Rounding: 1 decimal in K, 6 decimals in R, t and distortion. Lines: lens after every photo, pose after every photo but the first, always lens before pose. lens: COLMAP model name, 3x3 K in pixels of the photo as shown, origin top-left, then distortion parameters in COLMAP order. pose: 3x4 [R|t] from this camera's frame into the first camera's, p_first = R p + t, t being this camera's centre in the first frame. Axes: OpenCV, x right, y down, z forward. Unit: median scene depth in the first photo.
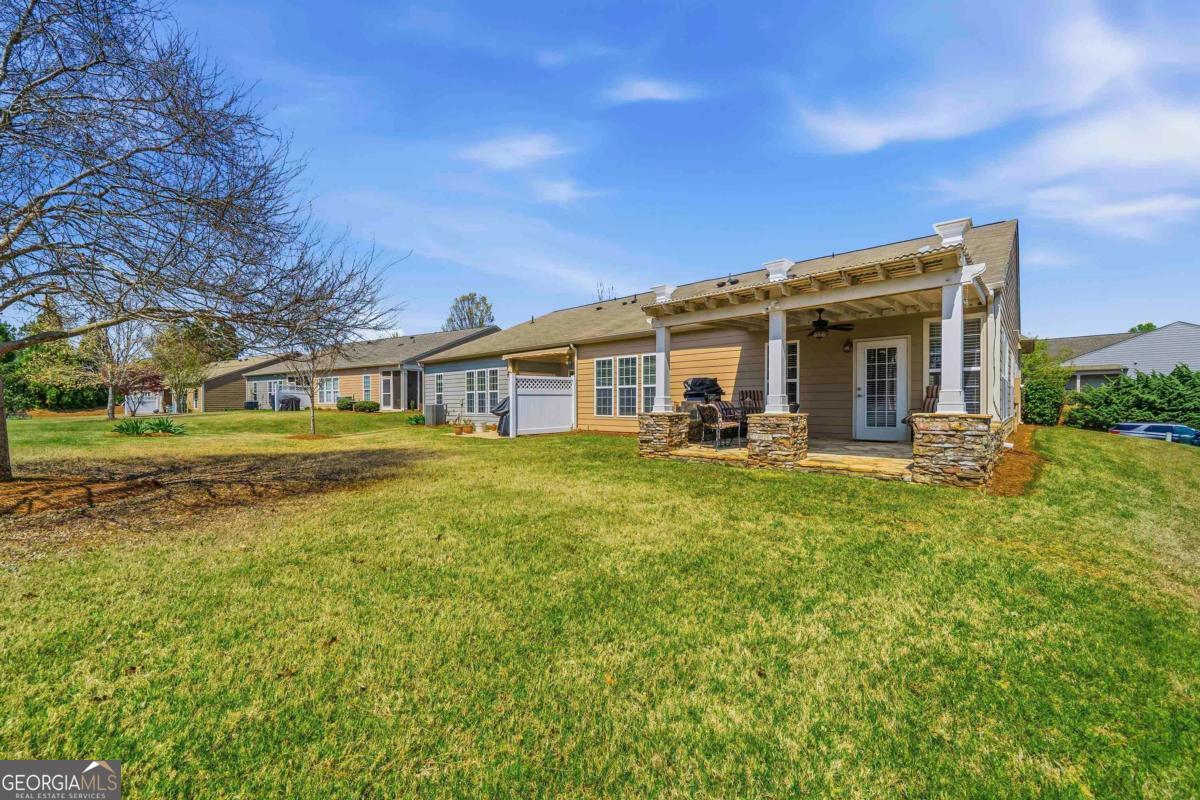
lens RADIAL K [[456.9, 0, 603.7], [0, 456.9, 399.9], [0, 0, 1]] dist [-0.002786, -0.000028]
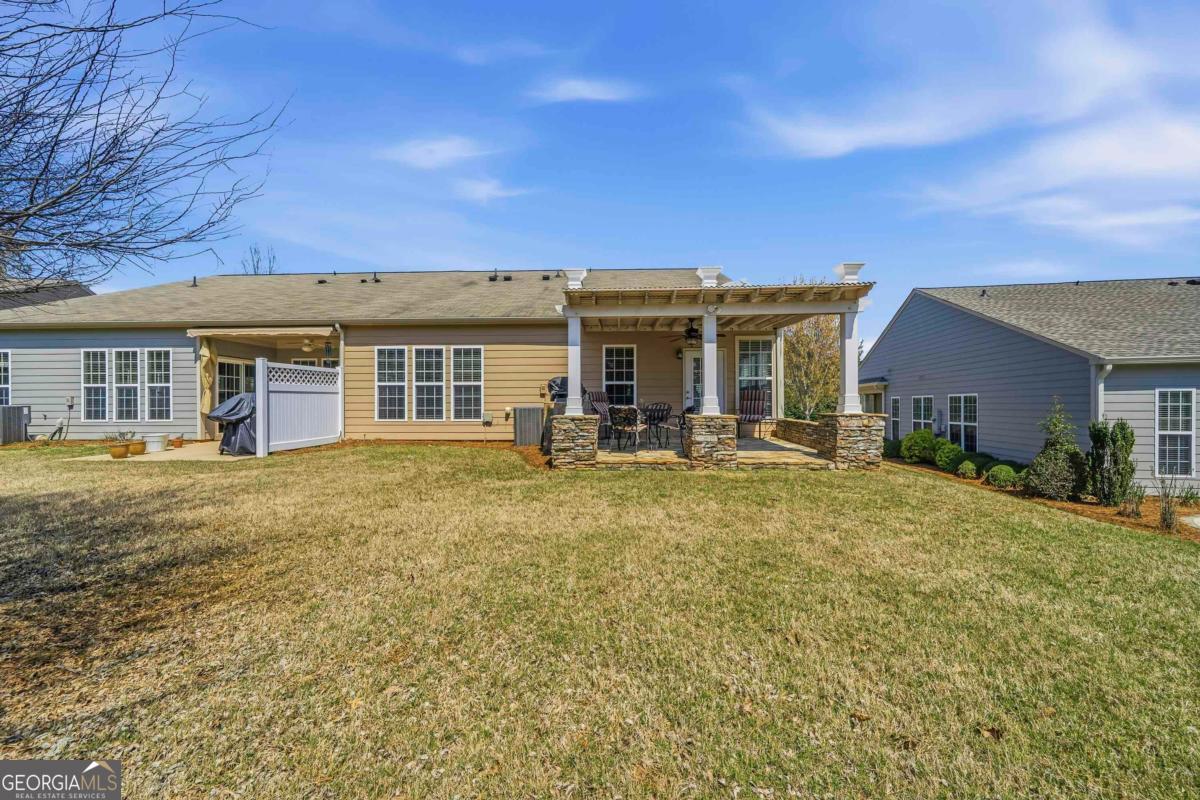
lens RADIAL K [[456.9, 0, 599.9], [0, 456.9, 403.2], [0, 0, 1]] dist [-0.002786, -0.000028]
pose [[0.775768, 0.004214, 0.631004, -0.220234], [-0.006462, 0.999978, 0.001266, 0.002271], [-0.630985, -0.005060, 0.775778, 0.174349]]
